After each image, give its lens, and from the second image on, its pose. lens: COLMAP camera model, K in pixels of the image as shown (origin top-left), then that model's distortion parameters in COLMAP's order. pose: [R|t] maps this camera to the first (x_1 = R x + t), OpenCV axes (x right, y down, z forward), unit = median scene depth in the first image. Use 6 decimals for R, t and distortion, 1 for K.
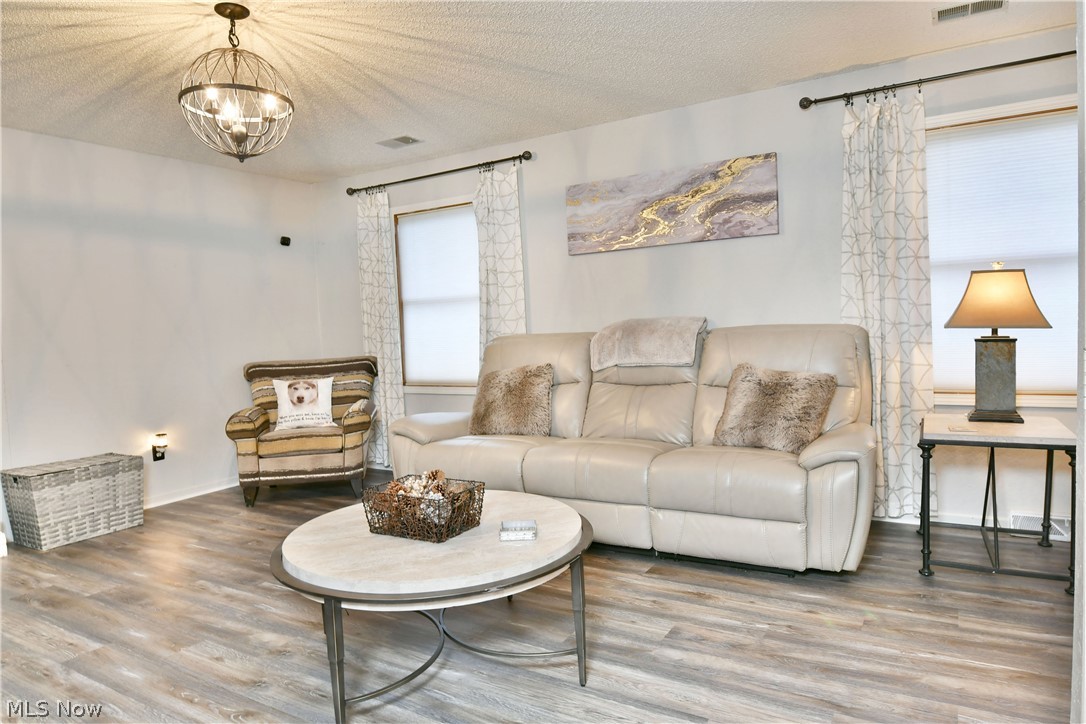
lens RADIAL K [[675.9, 0, 563.0], [0, 675.9, 360.4], [0, 0, 1]] dist [-0.014204, -0.002220]
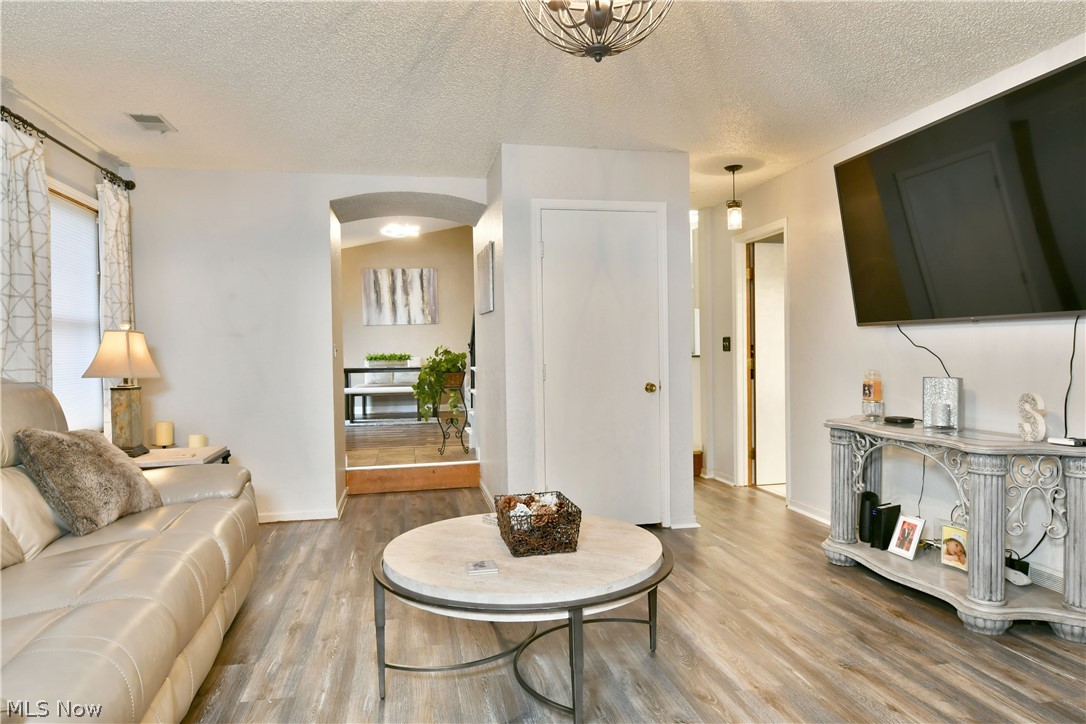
lens RADIAL K [[675.9, 0, 537.8], [0, 675.9, 363.0], [0, 0, 1]] dist [-0.014204, -0.002220]
pose [[-0.660540, 0.037455, 0.749856, -0.619148], [0.085635, 0.995995, 0.025686, -0.037536], [-0.745891, 0.081180, -0.661102, 1.025458]]
